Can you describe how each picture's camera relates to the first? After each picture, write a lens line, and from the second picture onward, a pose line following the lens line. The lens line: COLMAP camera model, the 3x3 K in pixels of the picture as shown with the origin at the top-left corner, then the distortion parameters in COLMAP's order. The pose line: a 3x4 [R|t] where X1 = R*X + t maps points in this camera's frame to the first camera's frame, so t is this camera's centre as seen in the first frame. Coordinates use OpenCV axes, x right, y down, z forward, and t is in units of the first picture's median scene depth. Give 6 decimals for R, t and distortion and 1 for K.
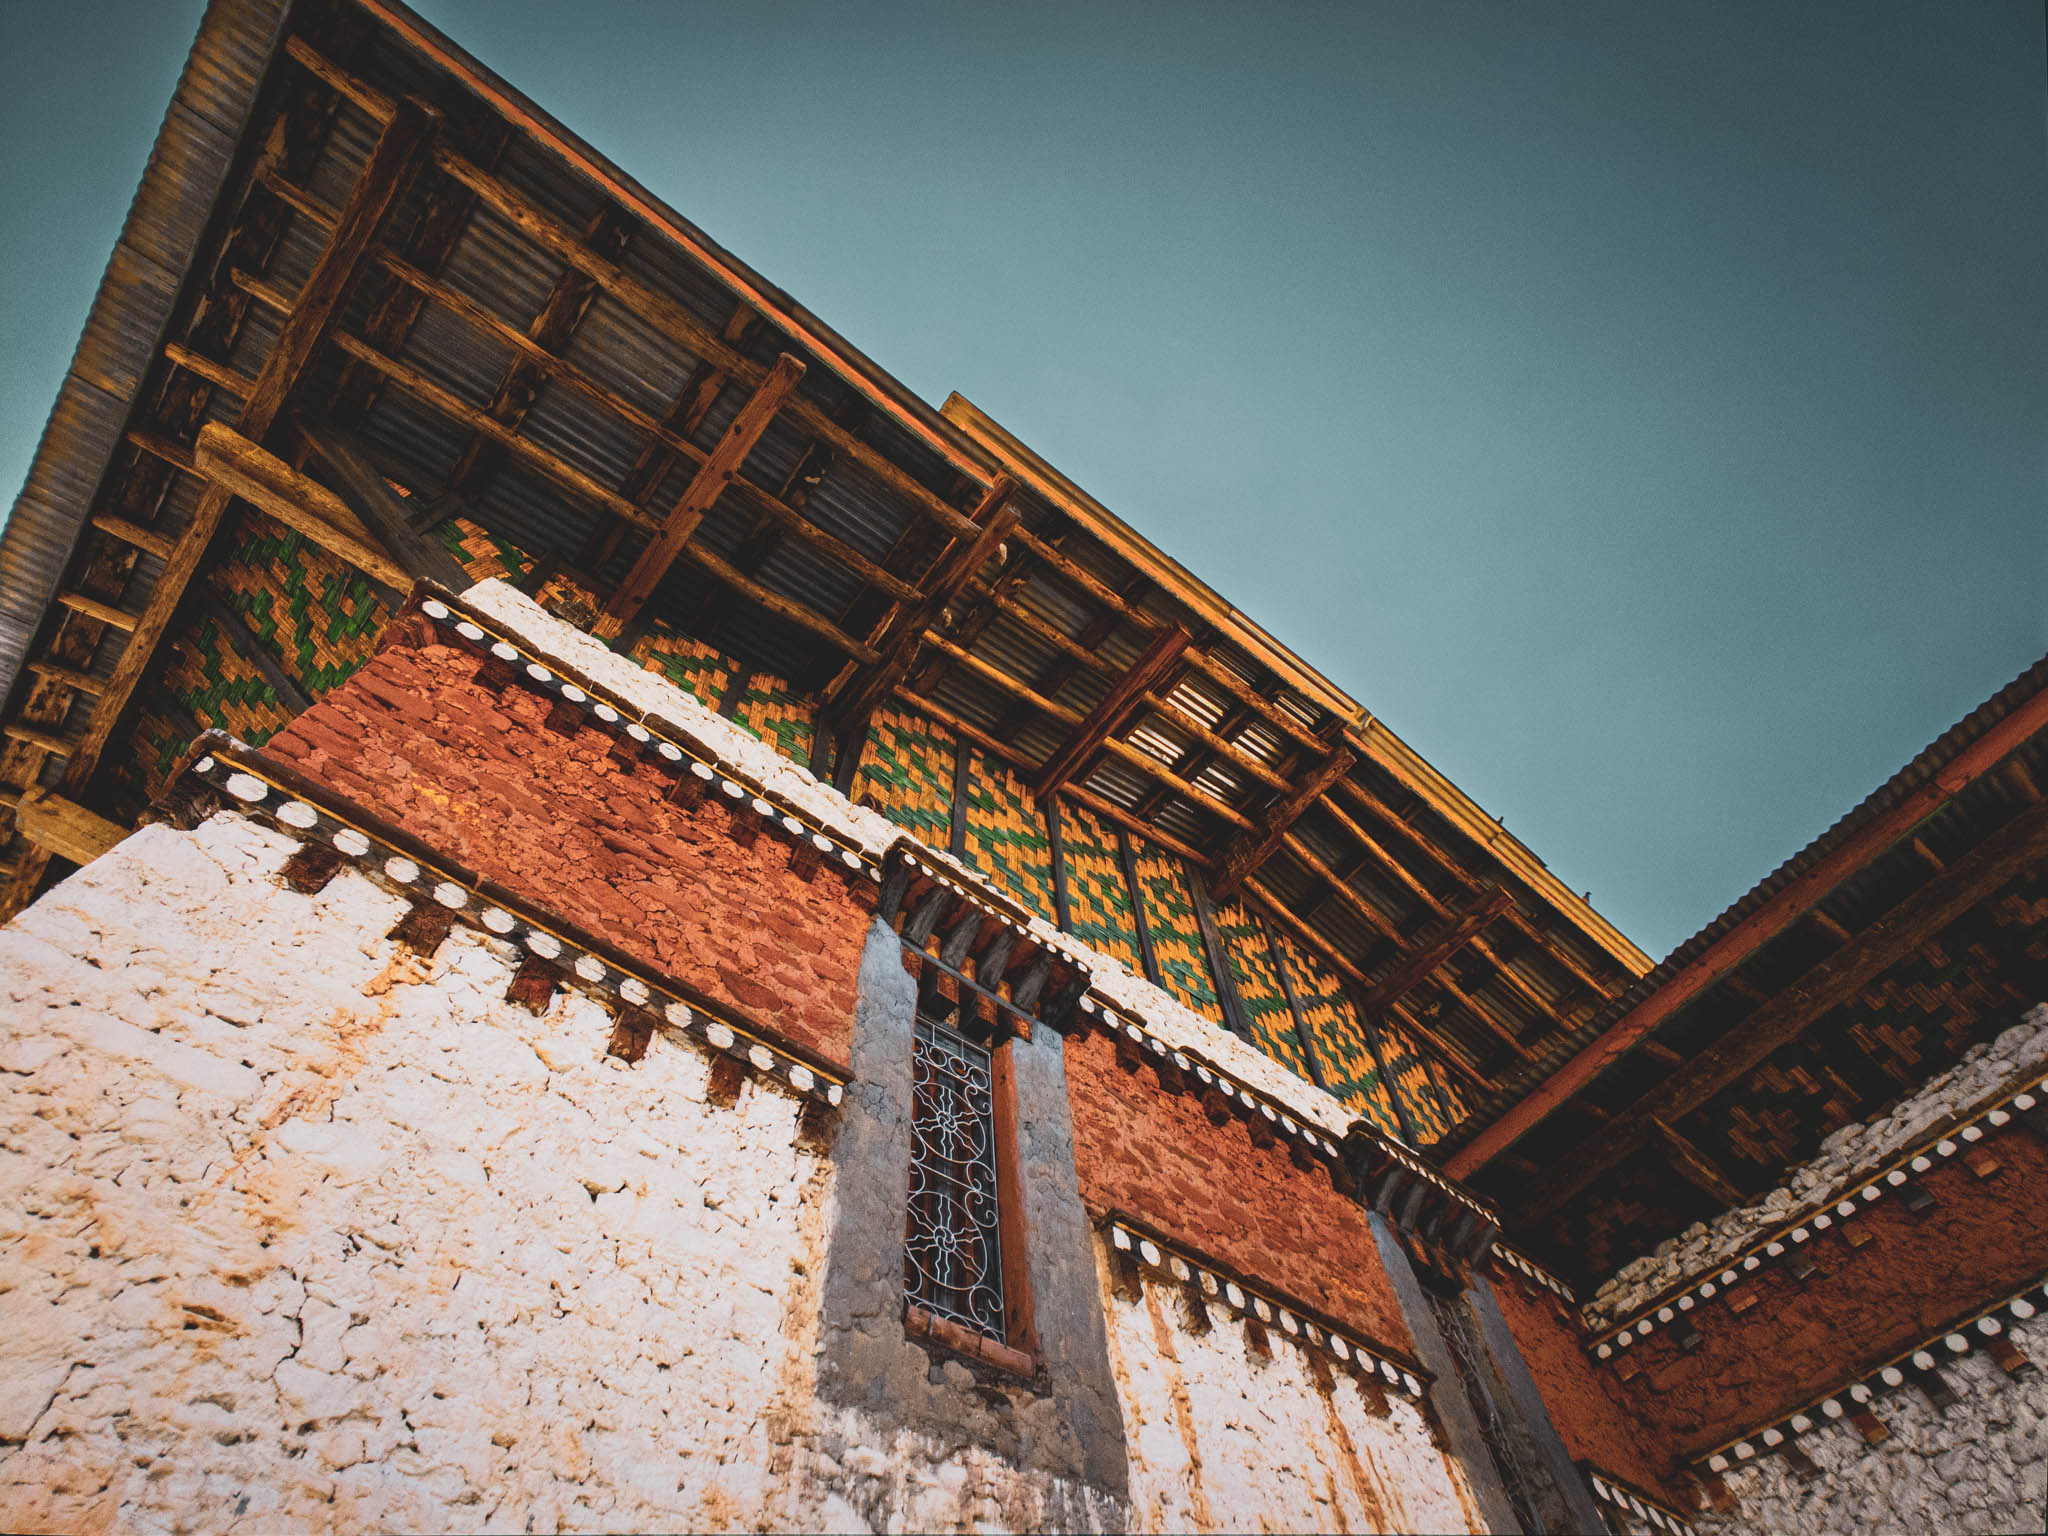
lens RADIAL K [[1065.3, 0, 1024.0], [0, 1065.3, 768.0], [0, 0, 1]] dist [-0.061492, 0.037676]
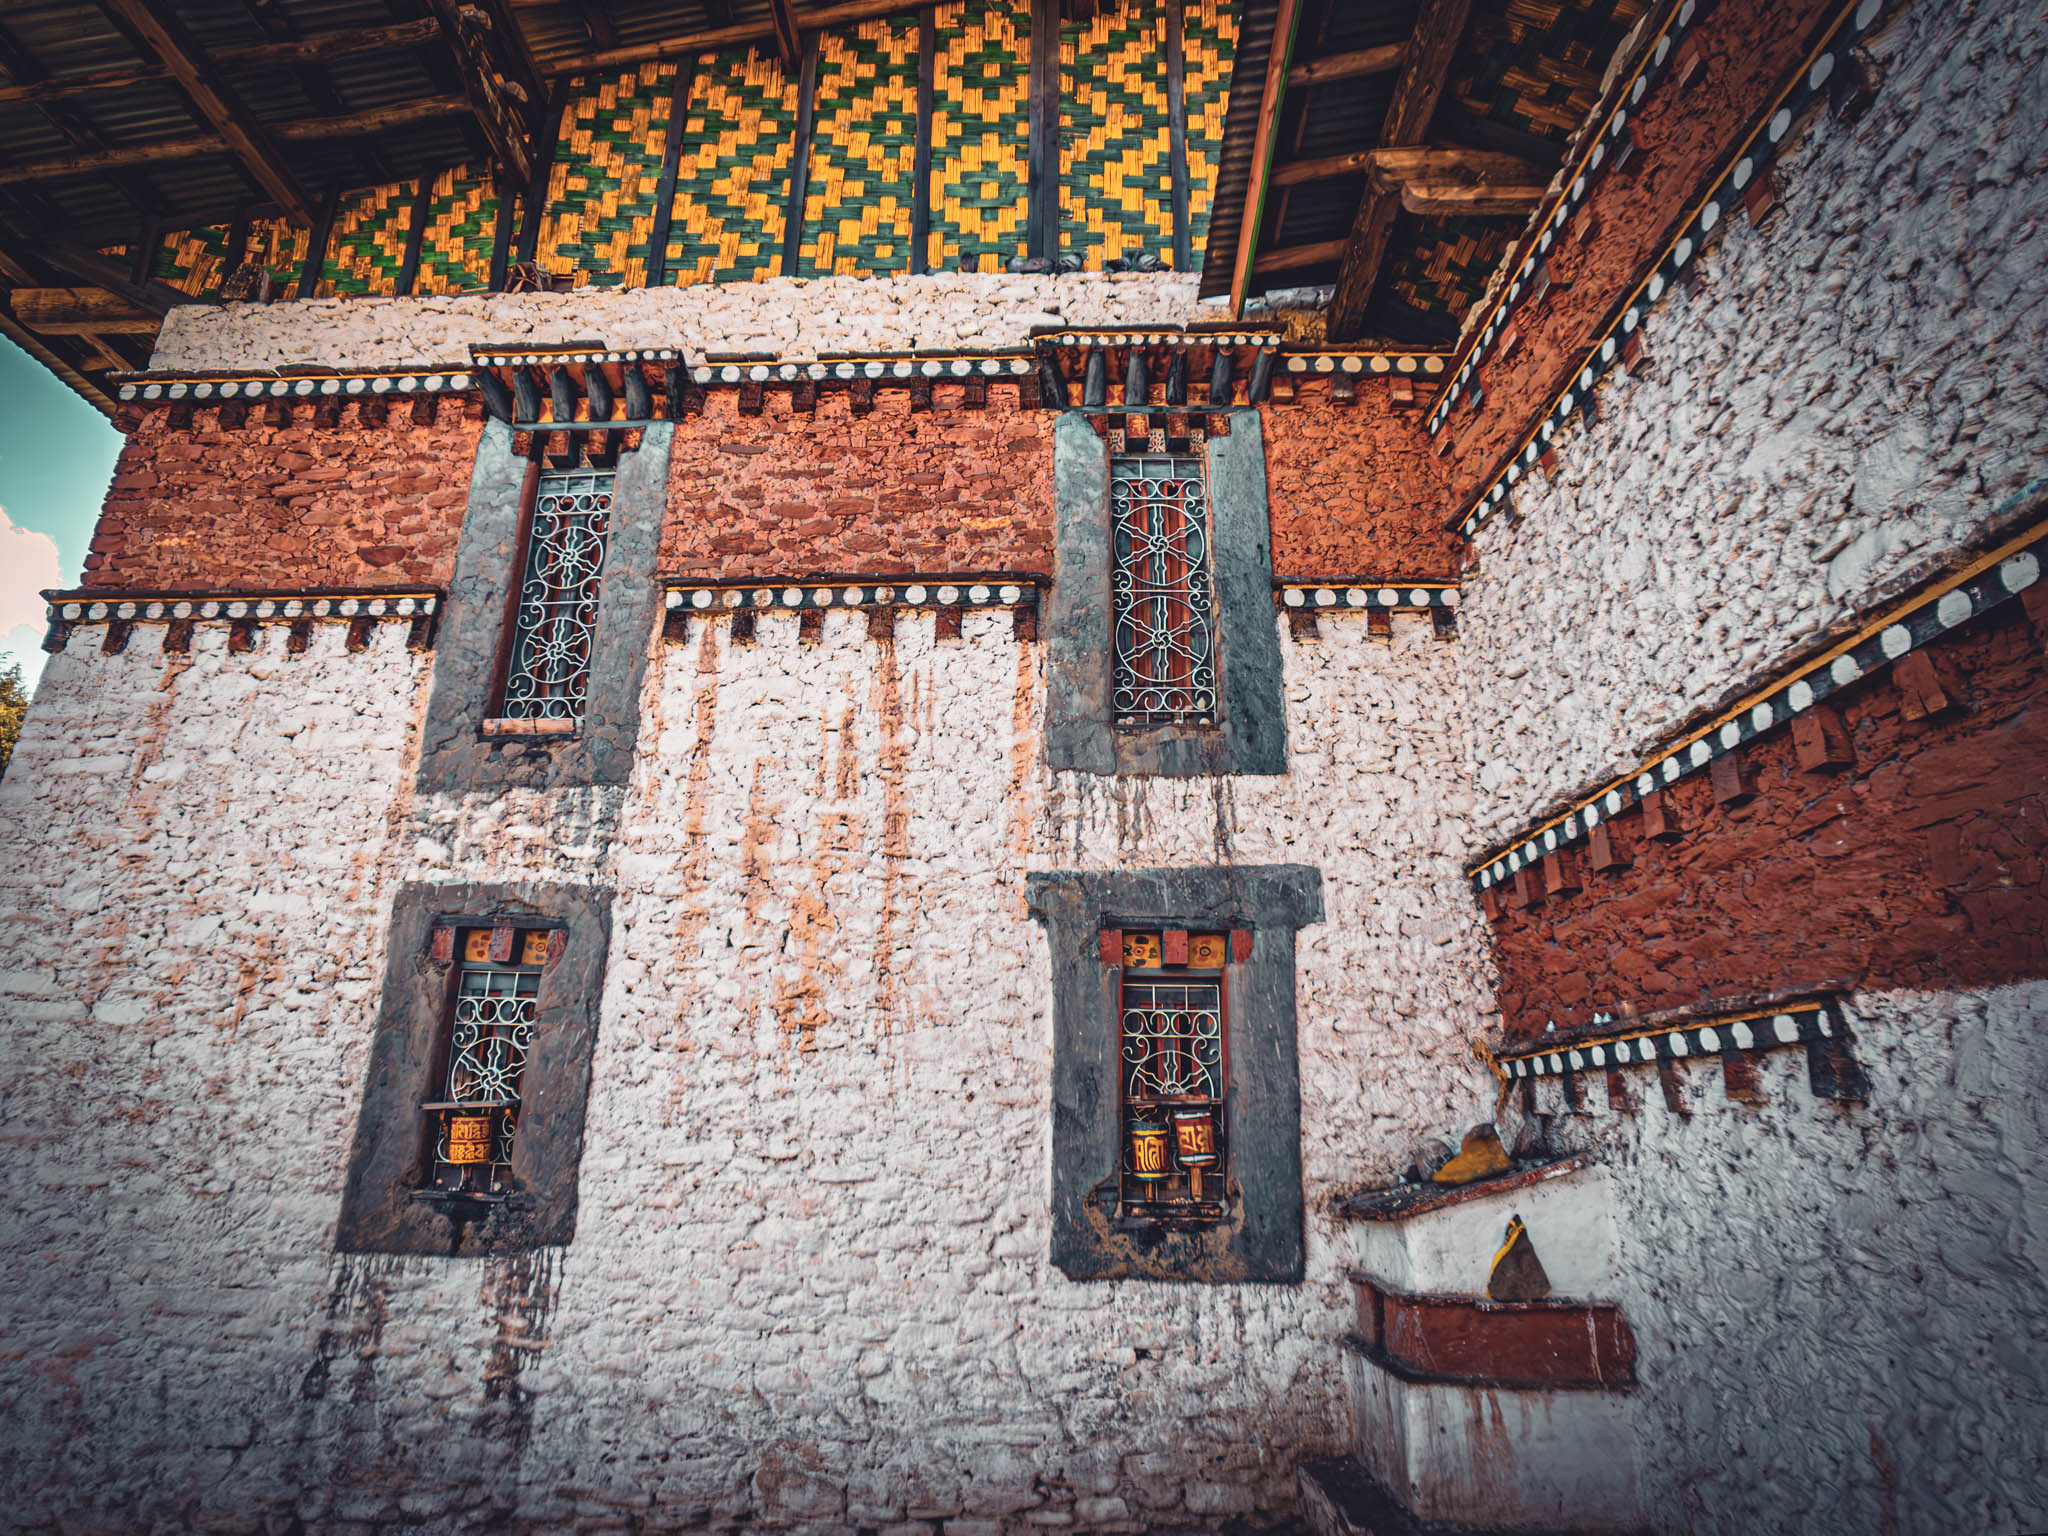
lens RADIAL K [[1065.3, 0, 1024.0], [0, 1065.3, 768.0], [0, 0, 1]] dist [-0.061492, 0.037676]
pose [[0.753712, -0.142479, -0.641574, 1.684769], [0.559009, 0.652316, 0.511852, 0.201797], [0.345581, -0.744435, 0.571306, 0.312643]]
